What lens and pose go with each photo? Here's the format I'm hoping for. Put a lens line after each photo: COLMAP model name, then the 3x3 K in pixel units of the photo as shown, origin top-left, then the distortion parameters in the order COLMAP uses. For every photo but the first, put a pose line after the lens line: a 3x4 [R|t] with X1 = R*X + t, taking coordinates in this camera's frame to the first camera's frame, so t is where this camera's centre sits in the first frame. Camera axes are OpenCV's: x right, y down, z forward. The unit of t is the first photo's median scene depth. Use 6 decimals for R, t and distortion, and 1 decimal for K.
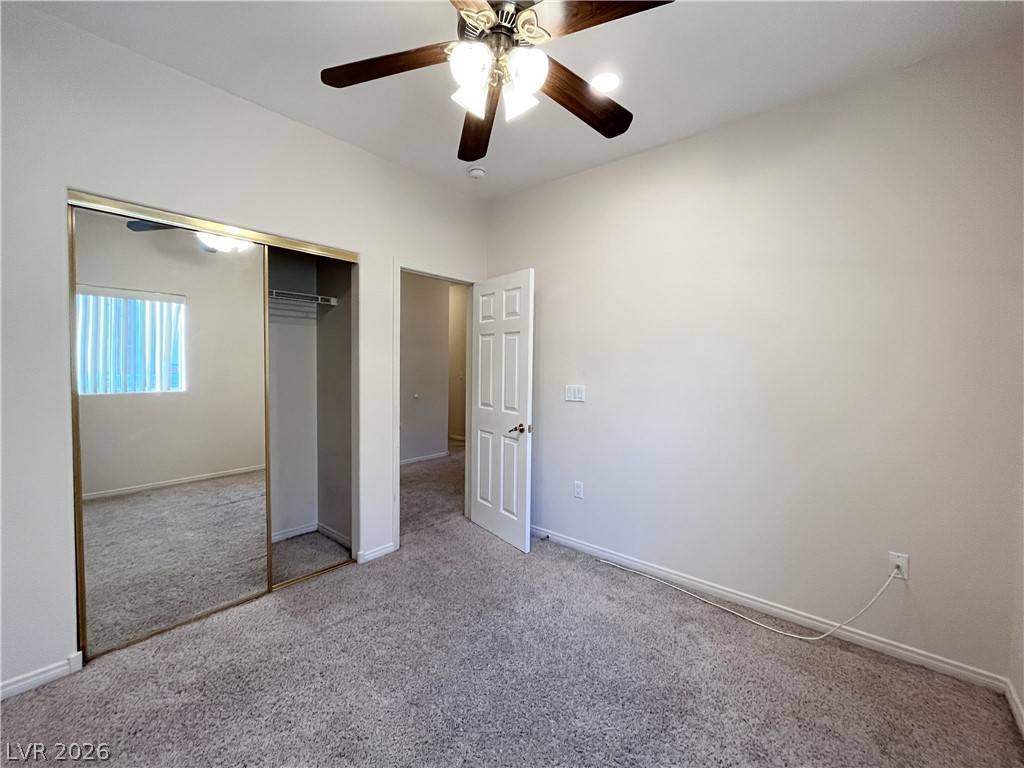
lens RADIAL K [[414.7, 0, 519.1], [0, 414.7, 377.9], [0, 0, 1]] dist [-0.003822, -0.000063]
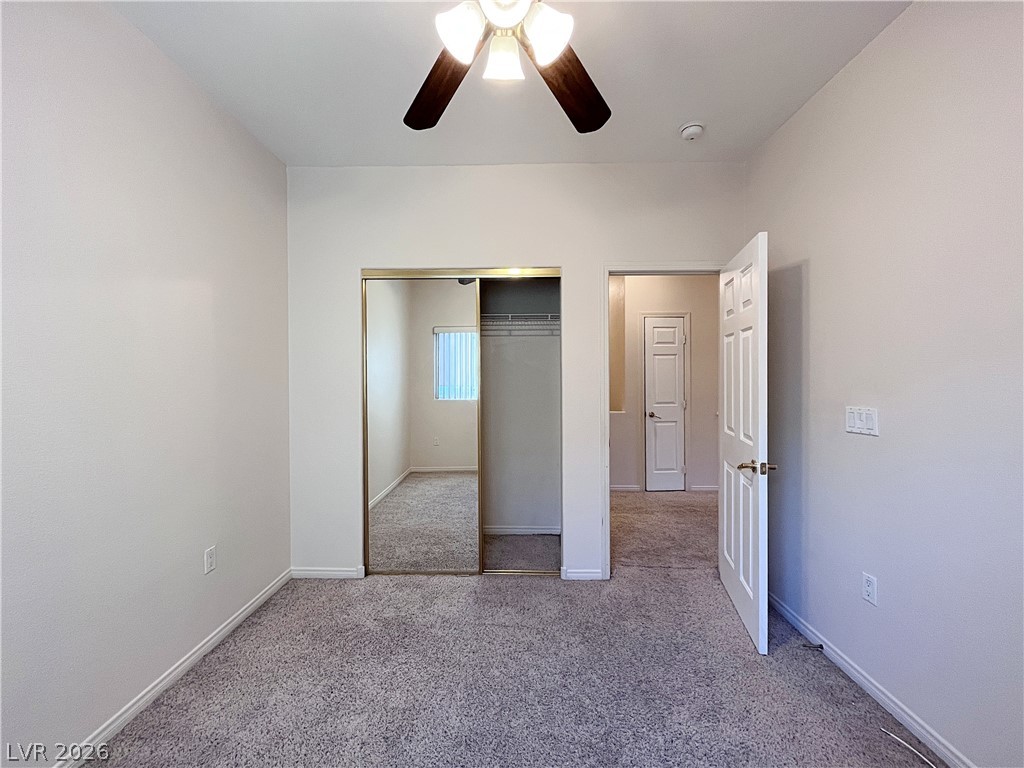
lens RADIAL K [[414.7, 0, 509.2], [0, 414.7, 379.0], [0, 0, 1]] dist [-0.003822, -0.000063]
pose [[0.631938, -0.011700, -0.774930, 0.298856], [-0.010370, 0.999669, -0.023549, -0.002616], [0.774949, 0.022917, 0.631608, 0.263614]]
